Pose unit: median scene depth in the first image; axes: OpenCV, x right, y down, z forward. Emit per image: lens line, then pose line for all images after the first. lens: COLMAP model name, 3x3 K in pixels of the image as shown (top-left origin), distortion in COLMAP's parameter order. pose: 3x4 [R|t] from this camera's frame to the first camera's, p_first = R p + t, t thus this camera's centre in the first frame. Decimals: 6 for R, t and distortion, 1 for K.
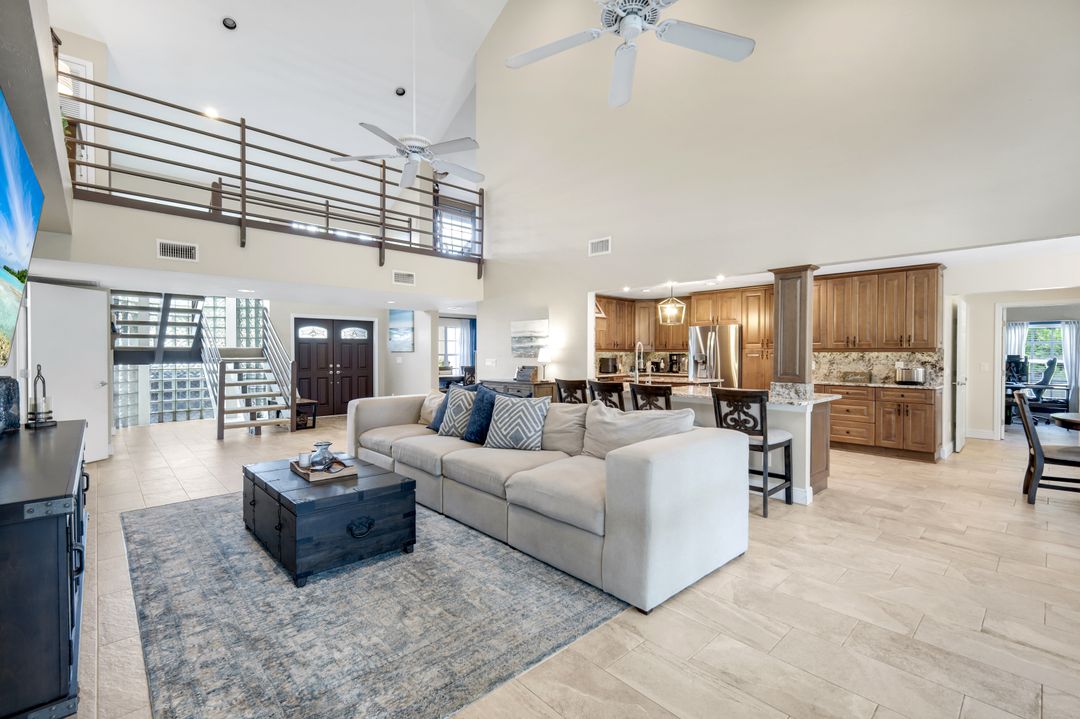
lens RADIAL K [[486.1, 0, 544.6], [0, 486.1, 359.2], [0, 0, 1]] dist [0.005245, 0.000762]
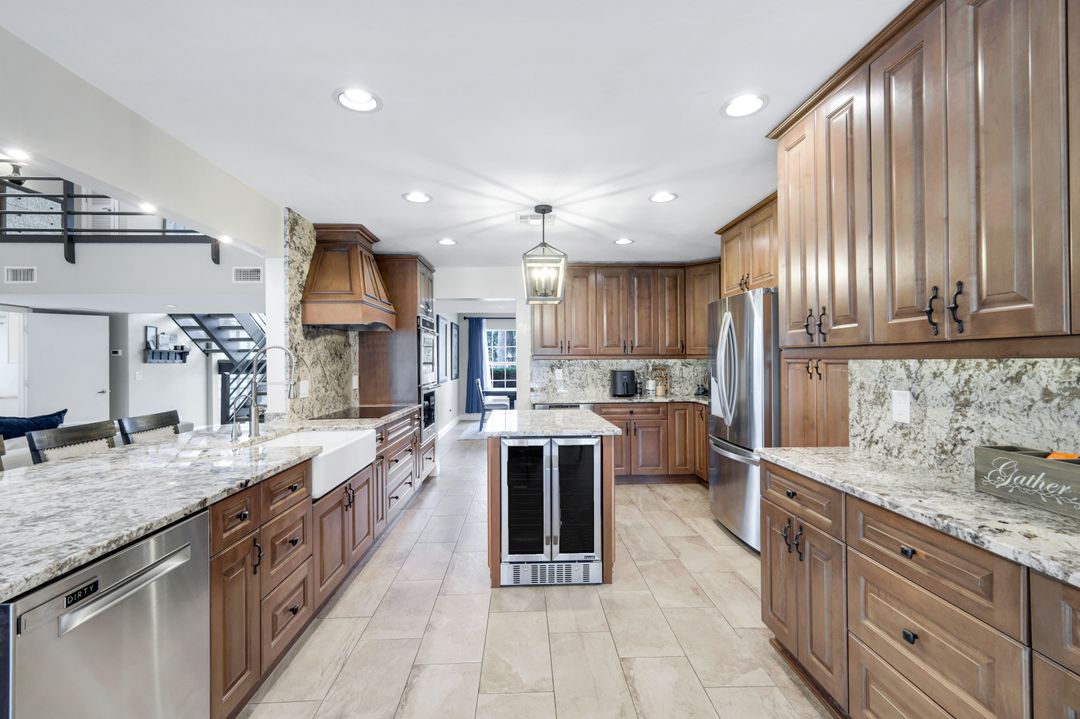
lens RADIAL K [[486.1, 0, 528.4], [0, 486.1, 359.6], [0, 0, 1]] dist [0.005245, 0.000762]
pose [[0.744625, -0.009831, -0.667411, 0.648827], [0.002729, 0.999928, -0.011684, -0.012461], [0.667478, 0.006879, 0.744598, 0.739125]]
